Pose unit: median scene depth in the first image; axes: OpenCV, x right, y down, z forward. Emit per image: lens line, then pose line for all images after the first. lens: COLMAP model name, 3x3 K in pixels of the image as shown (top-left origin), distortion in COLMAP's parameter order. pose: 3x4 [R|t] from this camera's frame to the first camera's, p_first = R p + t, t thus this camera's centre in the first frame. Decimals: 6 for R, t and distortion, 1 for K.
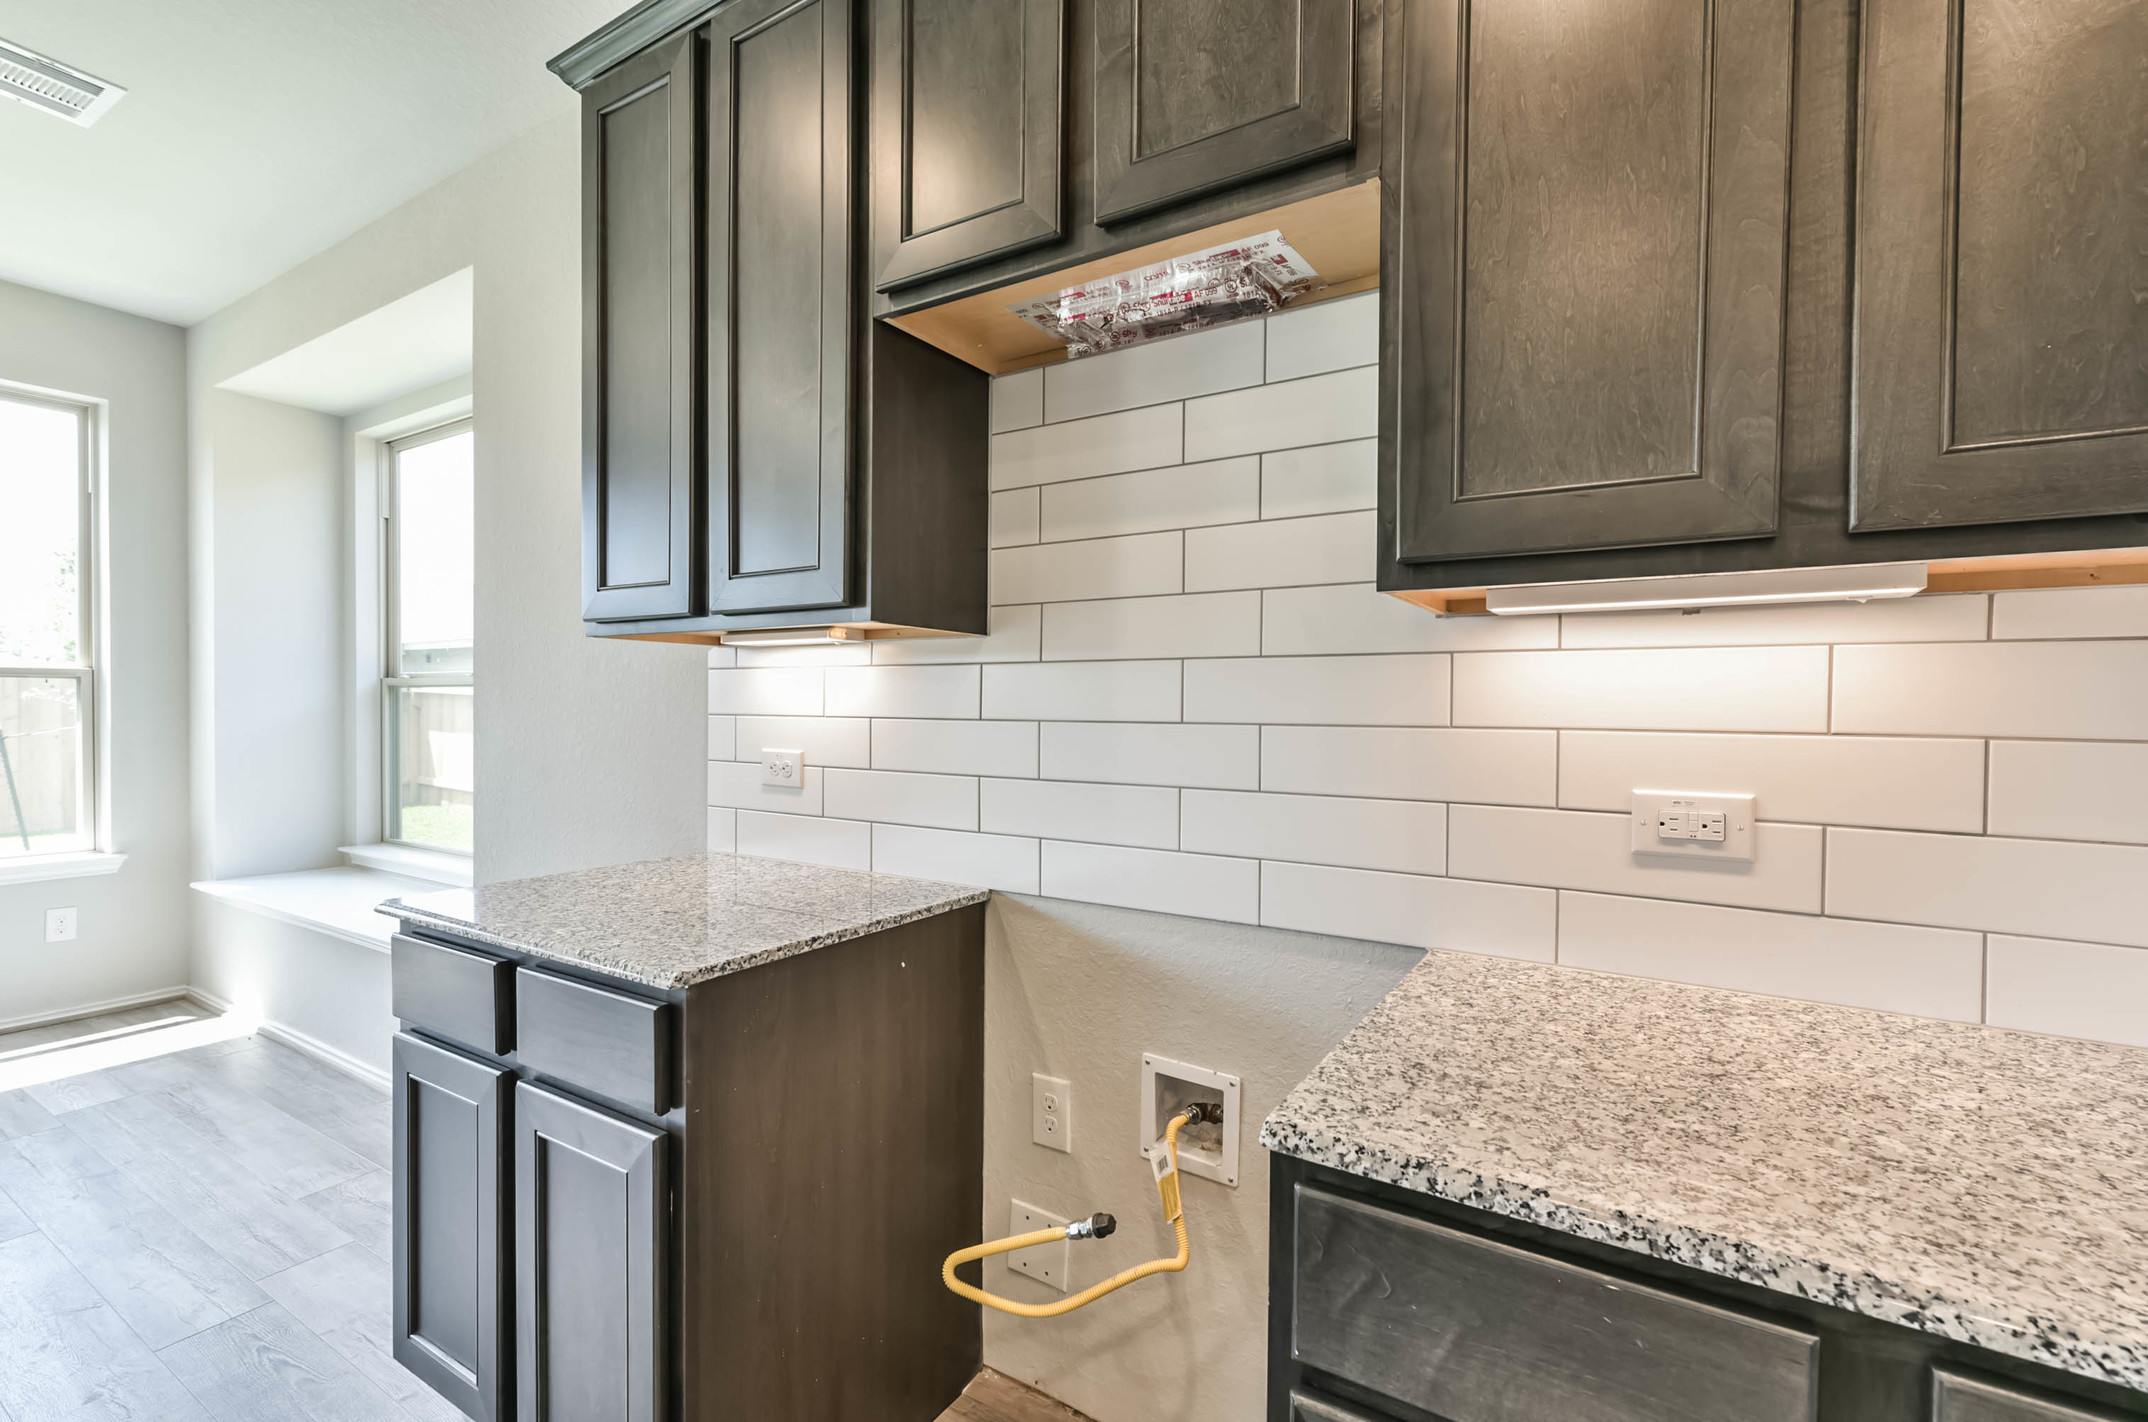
lens RADIAL K [[936.6, 0, 1084.9], [0, 936.6, 711.7], [0, 0, 1]] dist [0.008312, -0.004415]
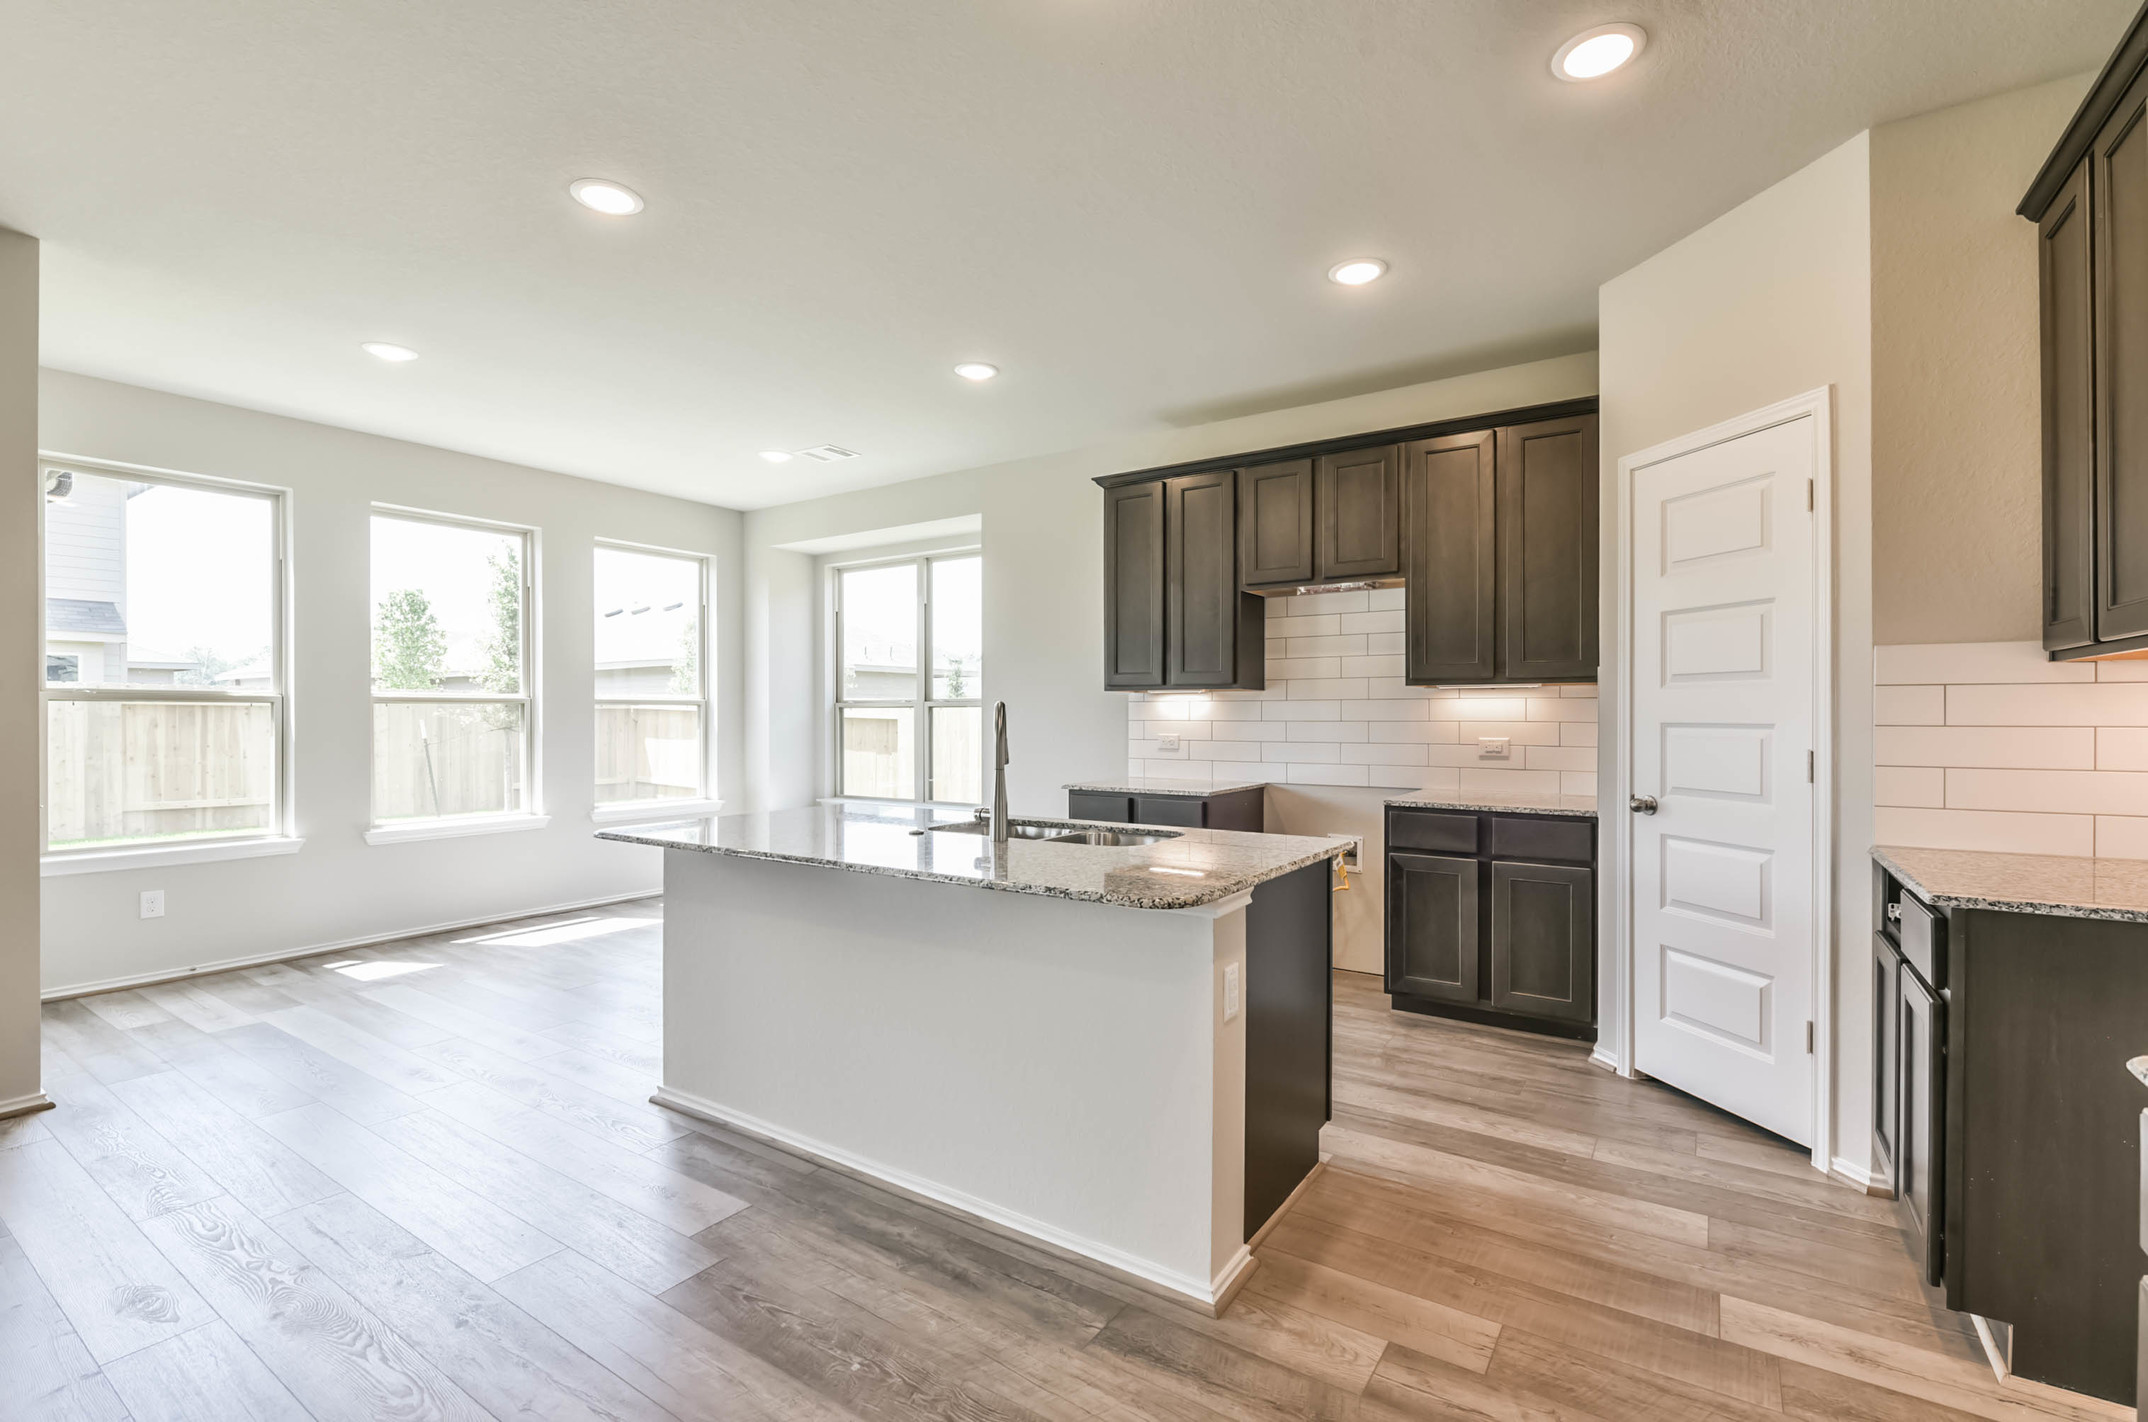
lens RADIAL K [[936.6, 0, 1091.9], [0, 936.6, 715.8], [0, 0, 1]] dist [0.008312, -0.004415]
pose [[0.999667, -0.008537, -0.024356, -0.467962], [0.008427, 0.999954, -0.004597, 0.001041], [0.024394, 0.004390, 0.999693, -1.526243]]
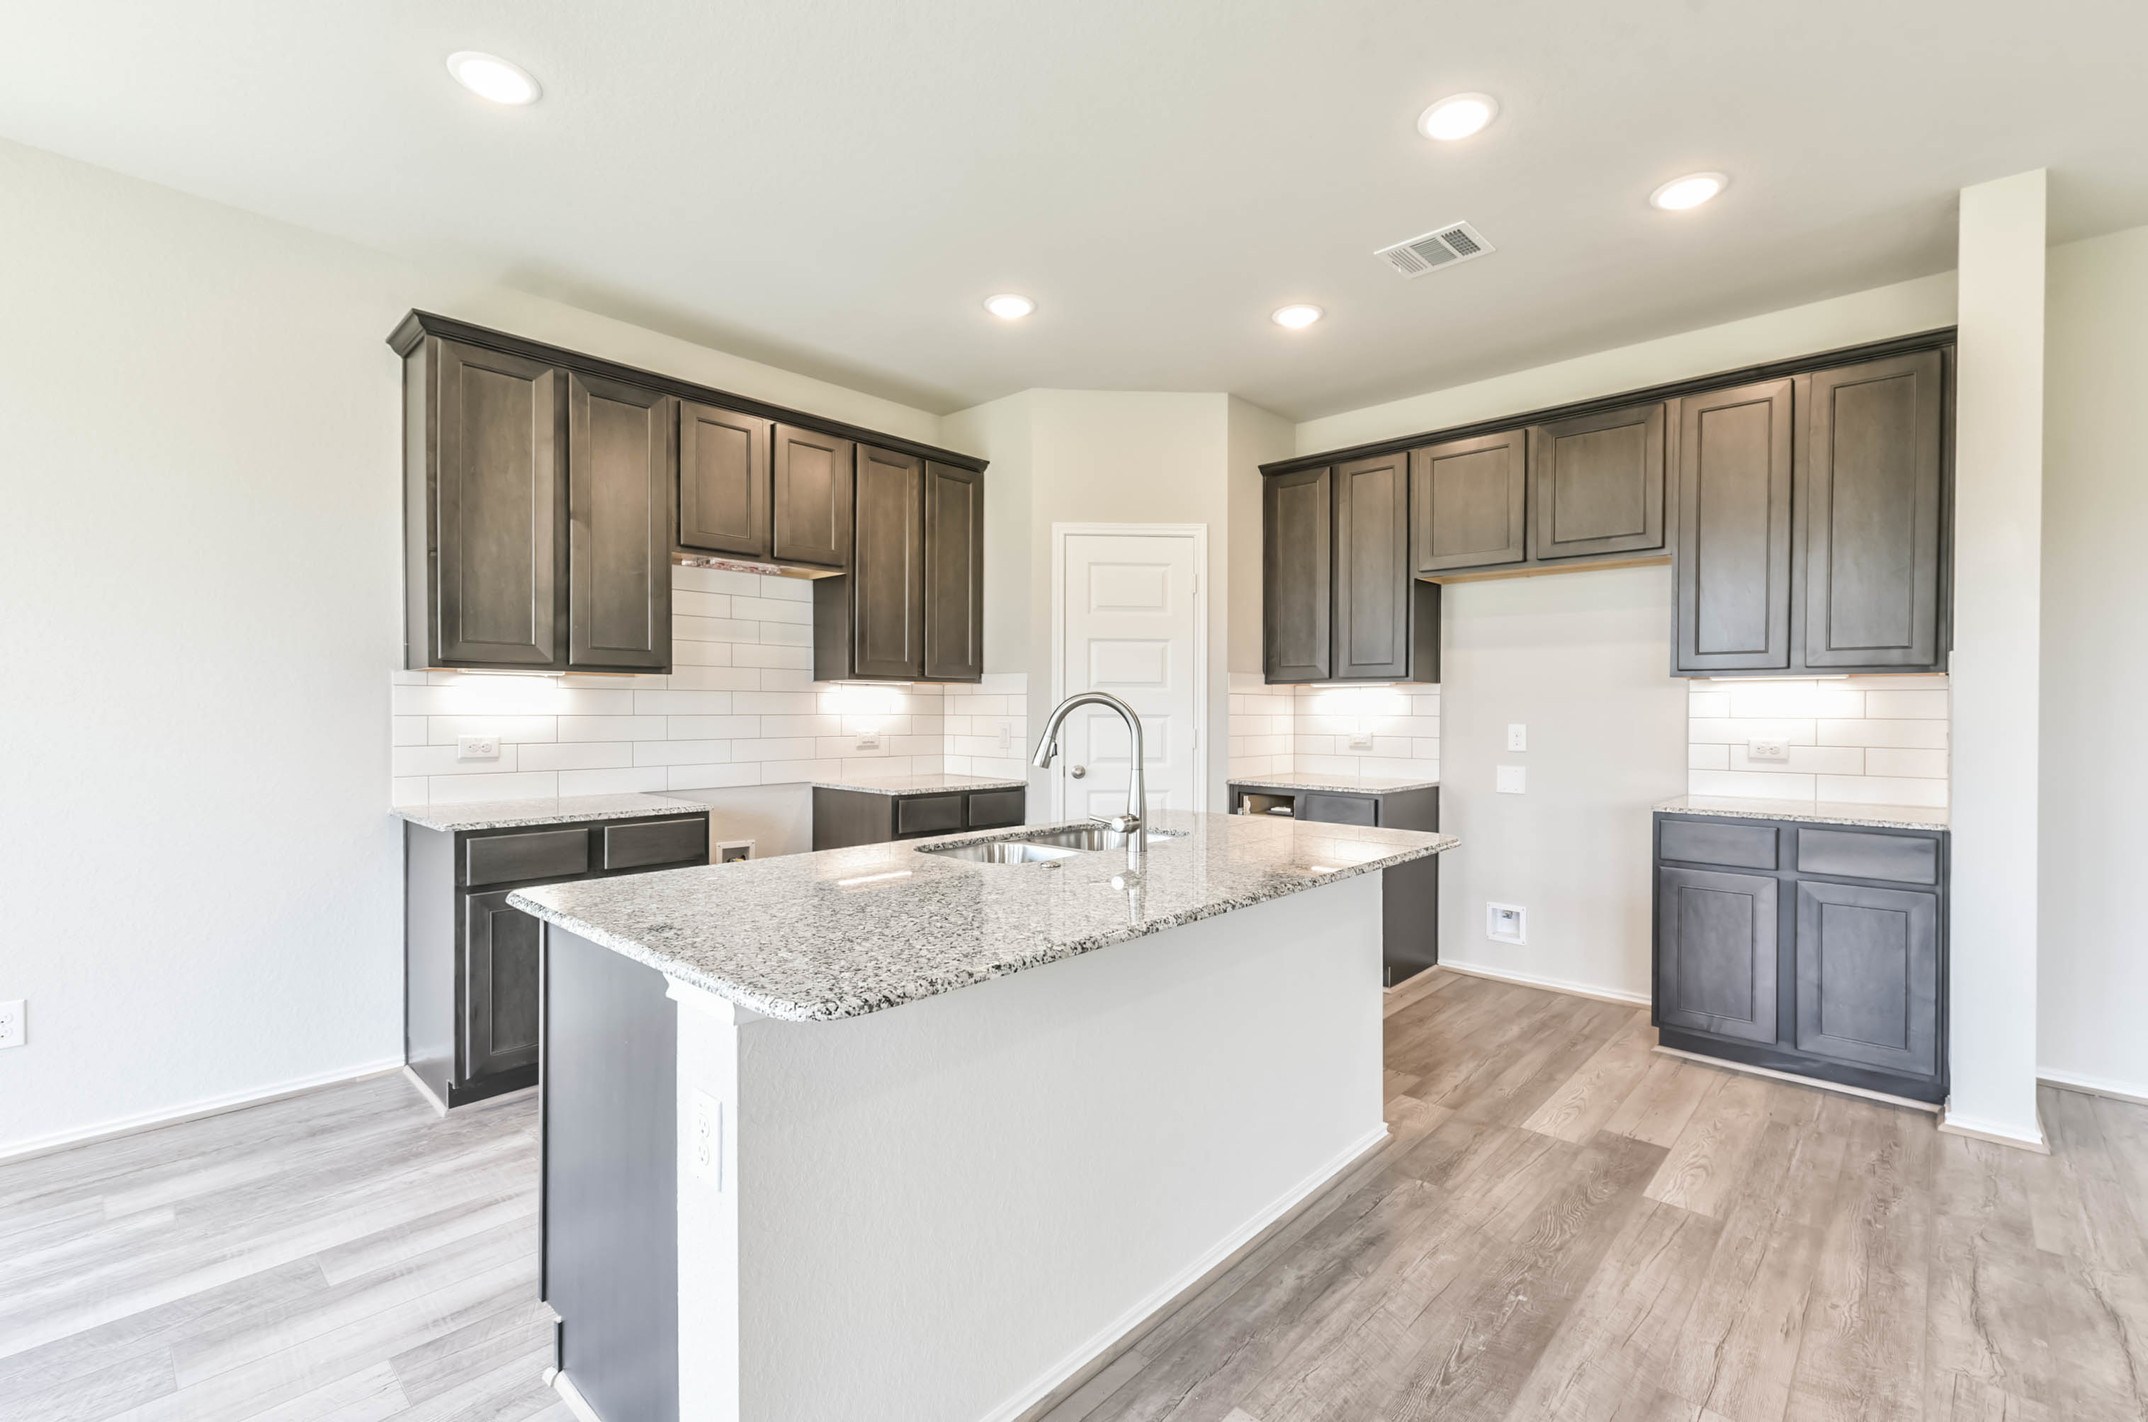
lens RADIAL K [[936.6, 0, 1087.6], [0, 936.6, 715.5], [0, 0, 1]] dist [0.008312, -0.004415]
pose [[0.180885, -0.013575, 0.983410, -1.769702], [0.003765, 0.999907, 0.013110, -0.013616], [-0.983497, 0.001331, 0.180920, -0.365835]]
